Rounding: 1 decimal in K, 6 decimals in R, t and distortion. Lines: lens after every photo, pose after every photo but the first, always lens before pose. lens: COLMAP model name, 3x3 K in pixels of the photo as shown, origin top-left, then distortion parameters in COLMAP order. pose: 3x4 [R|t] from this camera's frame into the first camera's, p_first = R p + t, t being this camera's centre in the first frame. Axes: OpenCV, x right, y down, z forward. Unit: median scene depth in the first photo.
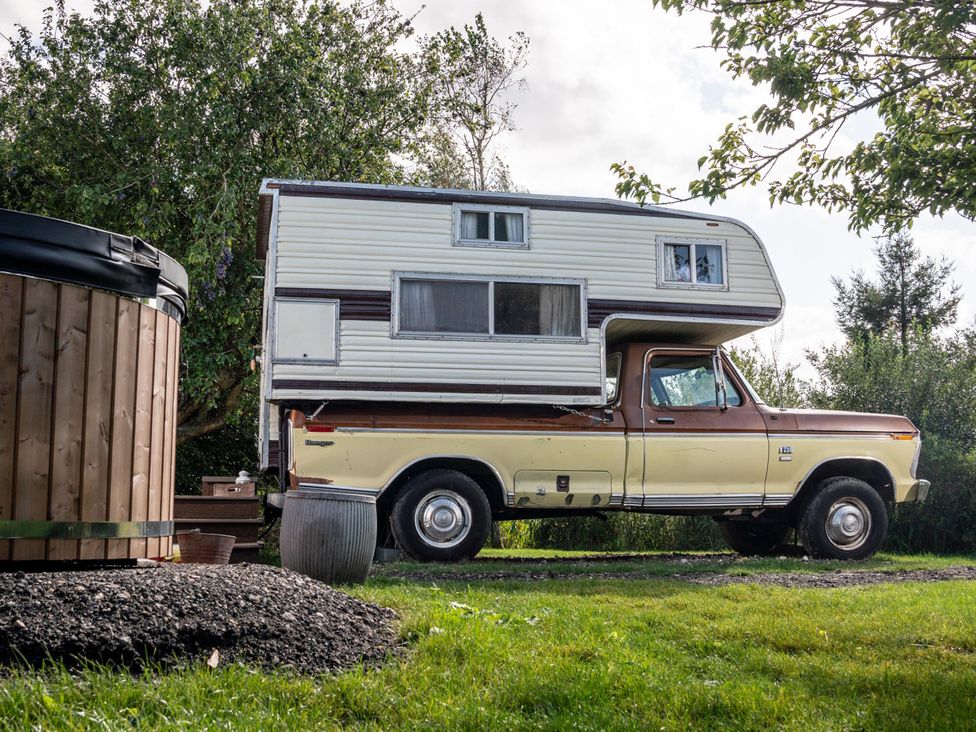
lens RADIAL K [[1158.1, 0, 483.5], [0, 1158.1, 336.8], [0, 0, 1]] dist [-0.015744, -0.430208]
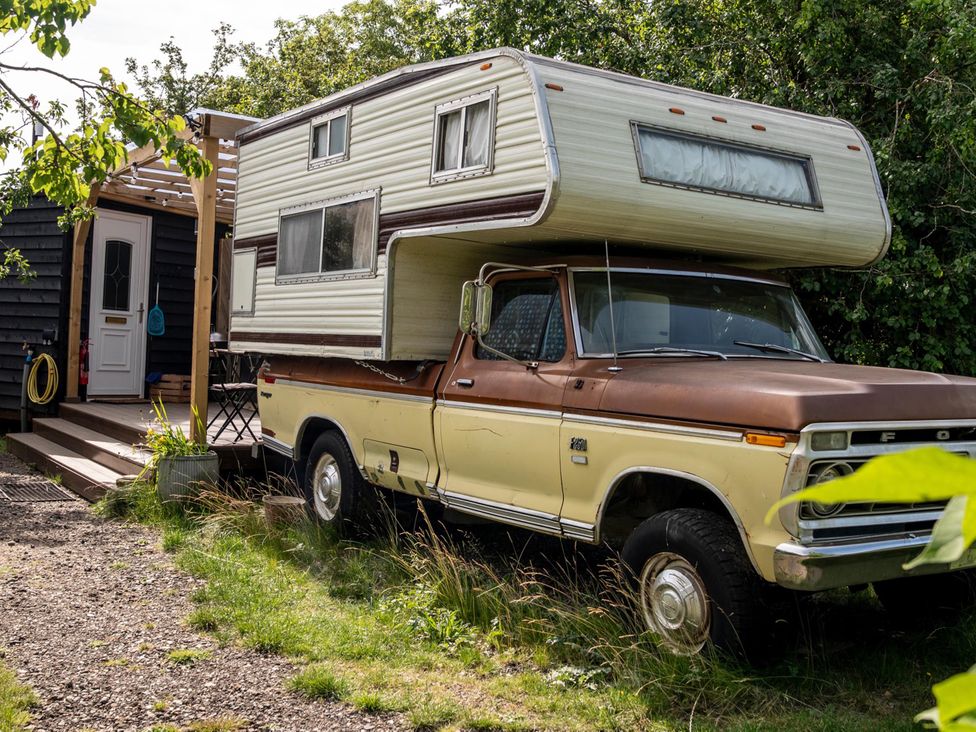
lens RADIAL K [[1158.1, 0, 483.5], [0, 1158.1, 336.8], [0, 0, 1]] dist [-0.015744, -0.430208]
pose [[0.338603, 0.005198, -0.940915, 0.825967], [0.098291, 0.994318, 0.040864, 0.020971], [0.935781, -0.106320, 0.336169, 0.832904]]
